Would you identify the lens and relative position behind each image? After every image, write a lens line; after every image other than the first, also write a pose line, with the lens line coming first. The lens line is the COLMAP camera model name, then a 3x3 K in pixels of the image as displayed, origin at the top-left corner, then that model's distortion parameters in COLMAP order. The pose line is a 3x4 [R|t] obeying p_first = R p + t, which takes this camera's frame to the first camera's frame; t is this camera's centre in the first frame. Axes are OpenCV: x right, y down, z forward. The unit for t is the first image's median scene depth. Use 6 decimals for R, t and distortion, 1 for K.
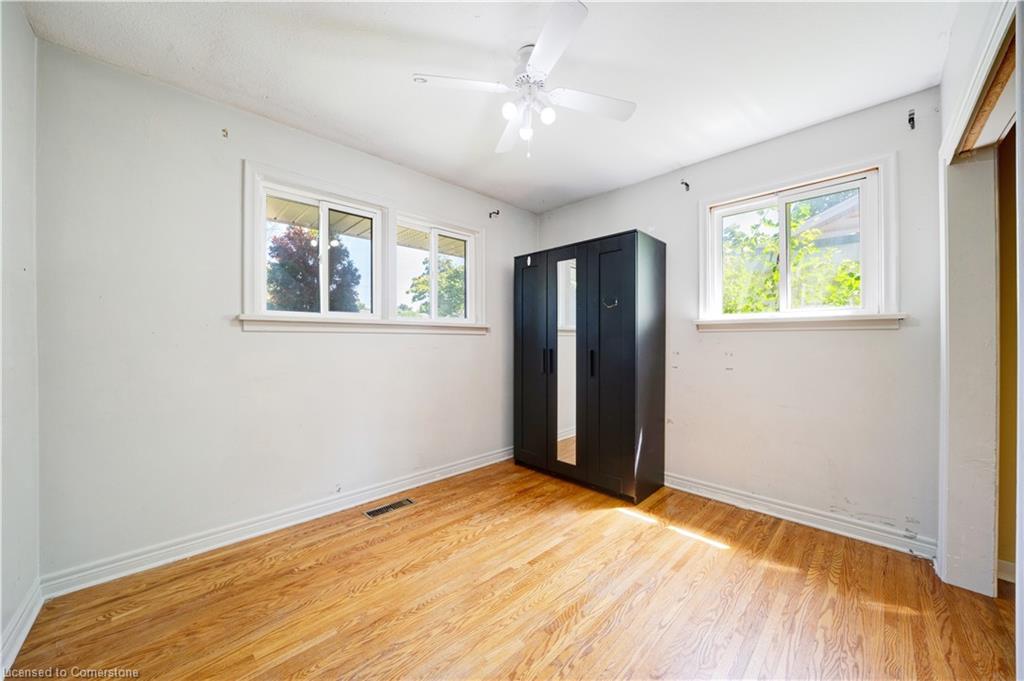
lens RADIAL K [[364.0, 0, 512.0], [0, 364.0, 340.5], [0, 0, 1]] dist [-0.013761, 0.000316]
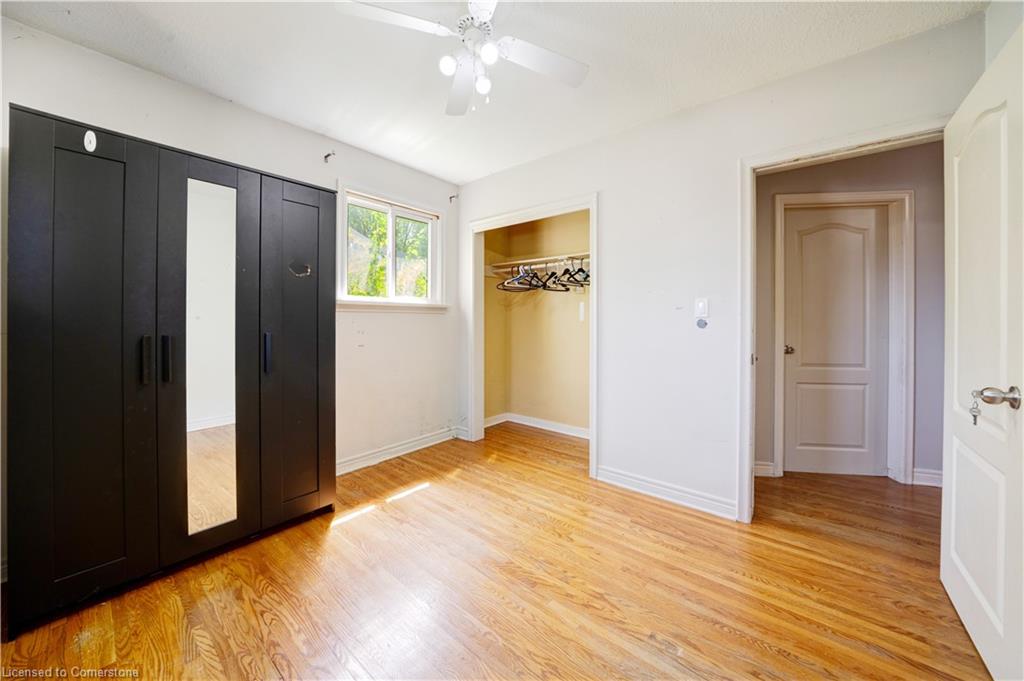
lens RADIAL K [[363.1, 0, 514.6], [0, 363.1, 323.6], [0, 0, 1]] dist [-0.015285, 0.002538]
pose [[-0.109025, -0.009345, 0.993995, -0.647872], [-0.001067, 0.999956, 0.009284, -0.001298], [-0.994038, -0.000049, -0.109031, 0.778467]]
